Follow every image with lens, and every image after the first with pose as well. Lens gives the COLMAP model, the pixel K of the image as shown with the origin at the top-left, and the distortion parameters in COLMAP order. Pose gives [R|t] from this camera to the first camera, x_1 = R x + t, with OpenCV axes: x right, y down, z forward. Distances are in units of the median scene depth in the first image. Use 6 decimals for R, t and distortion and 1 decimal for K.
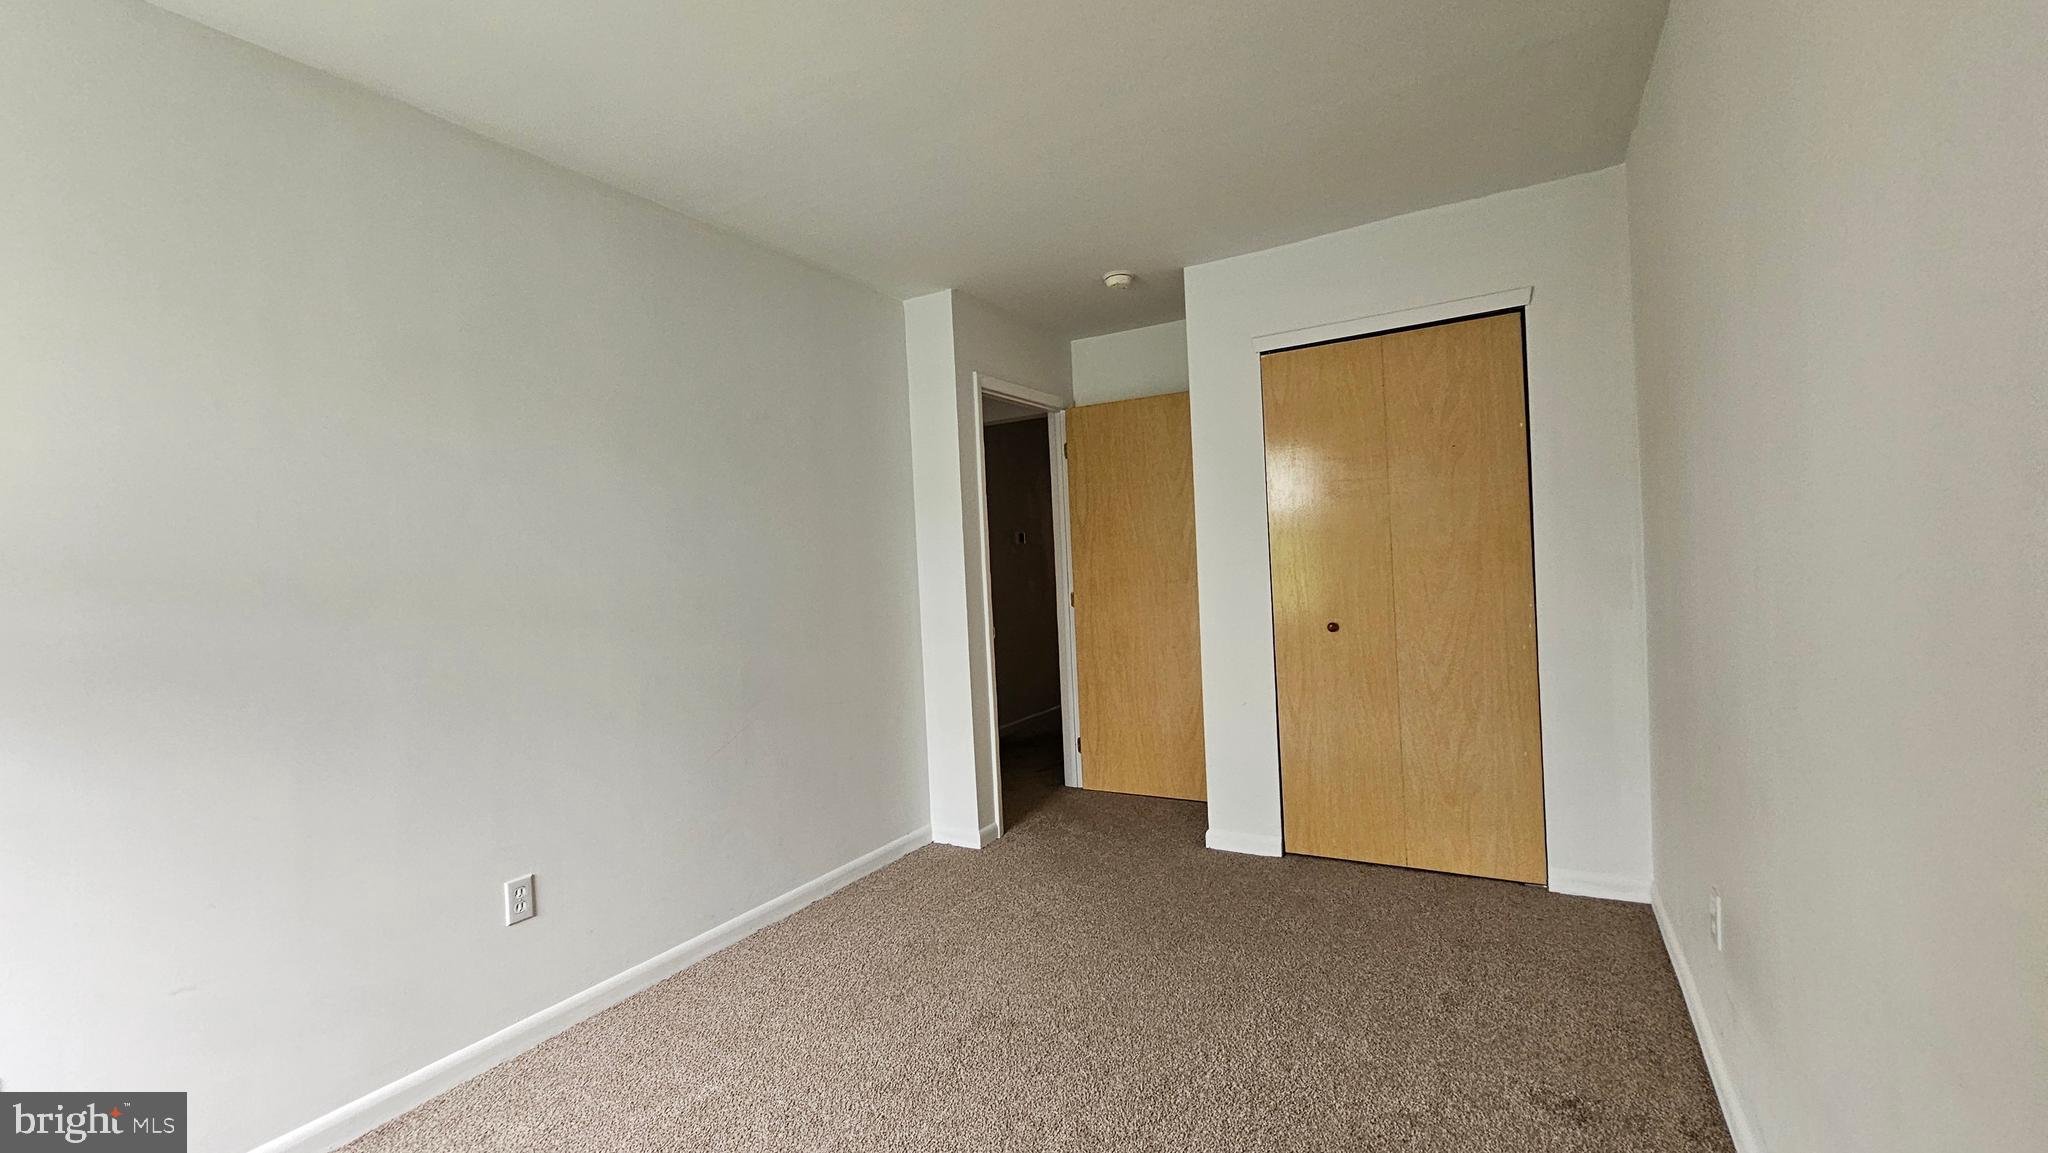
lens RADIAL K [[831.5, 0, 1032.9], [0, 831.5, 570.5], [0, 0, 1]] dist [-0.003324, -0.000918]
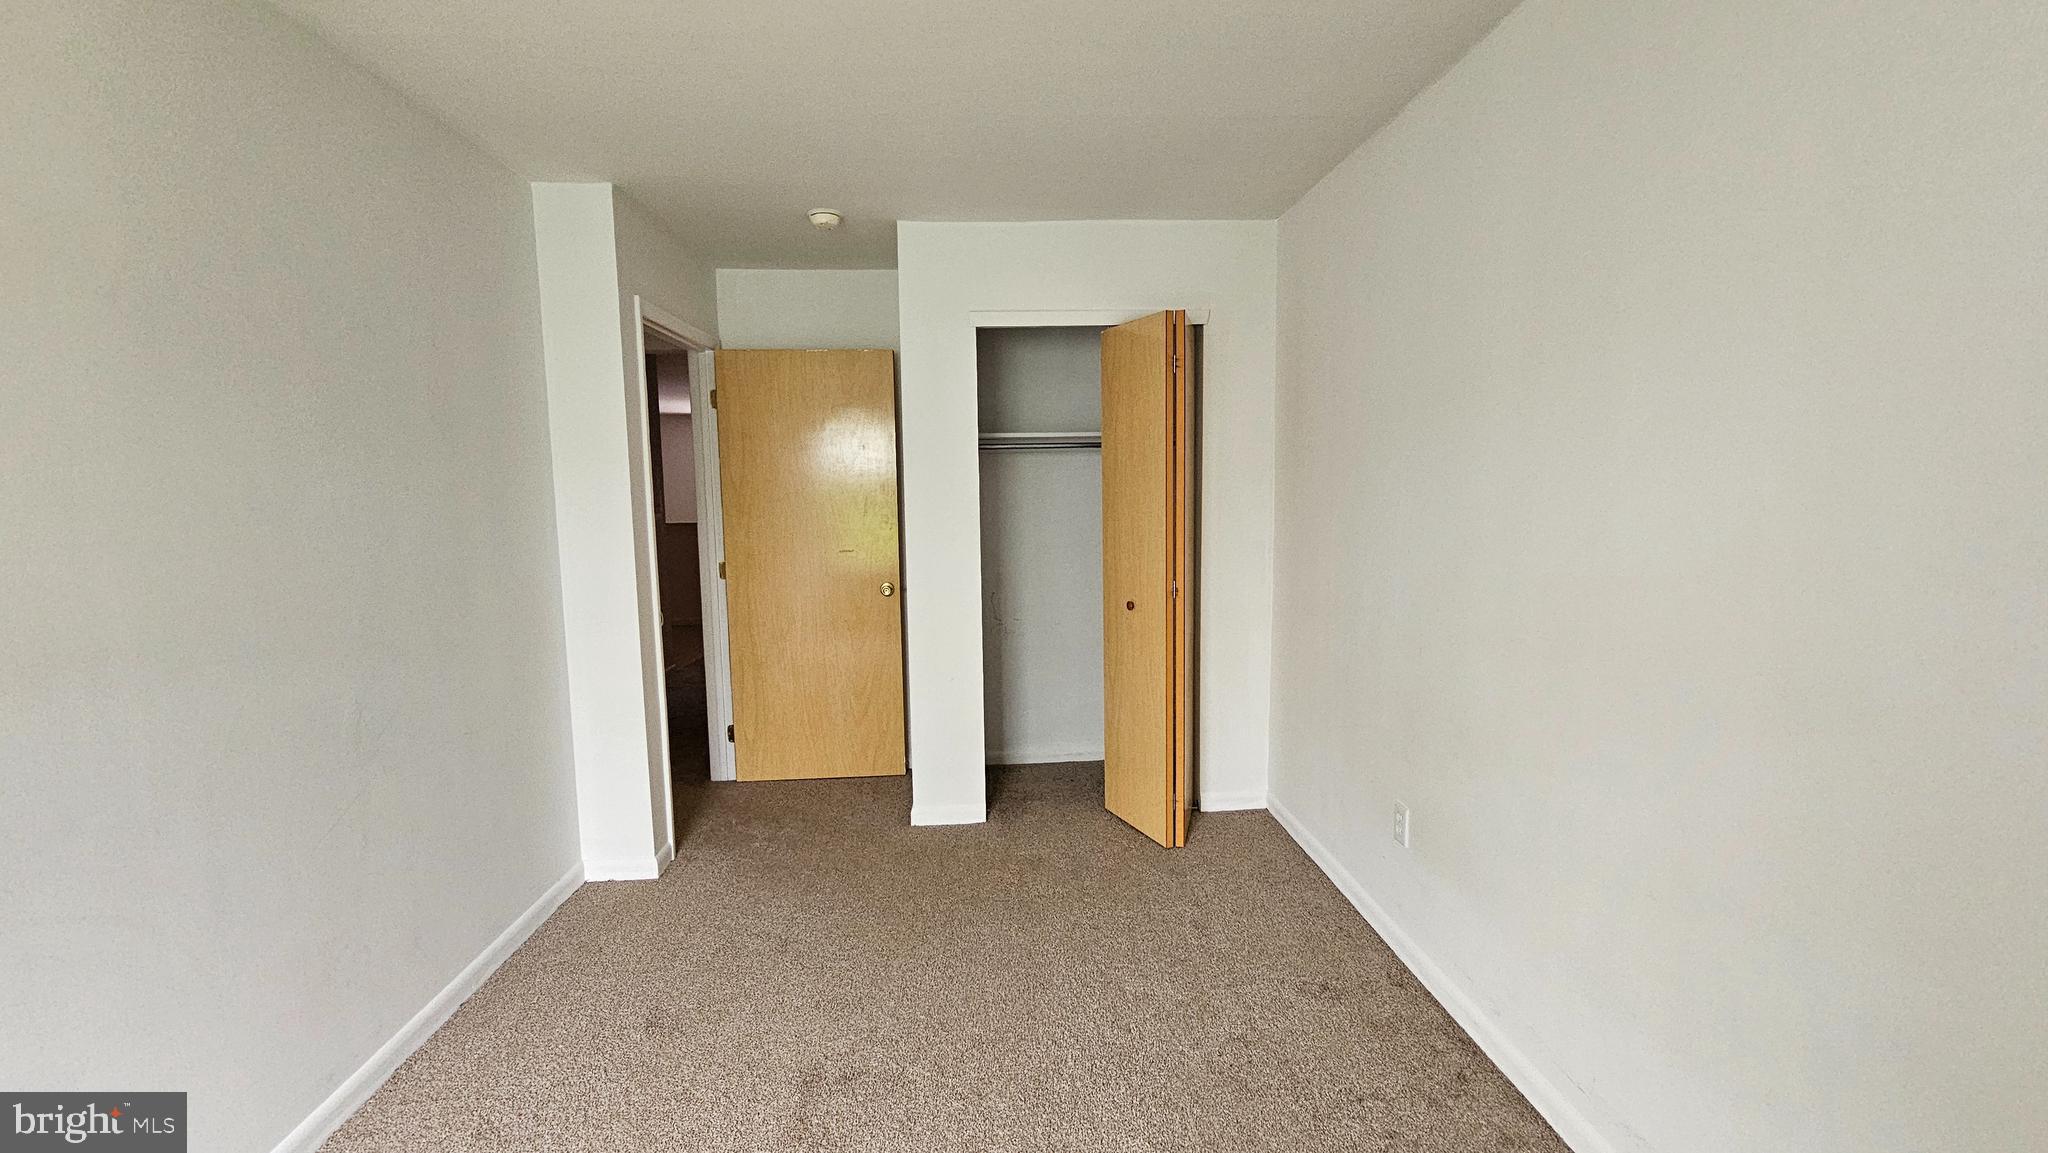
lens RADIAL K [[831.5, 0, 1032.9], [0, 831.5, 570.5], [0, 0, 1]] dist [-0.003324, -0.000918]
pose [[0.830280, -0.020029, 0.556986, -0.208045], [-0.018850, 0.997773, 0.063979, -0.034561], [-0.557027, -0.063620, 0.828054, 0.114219]]
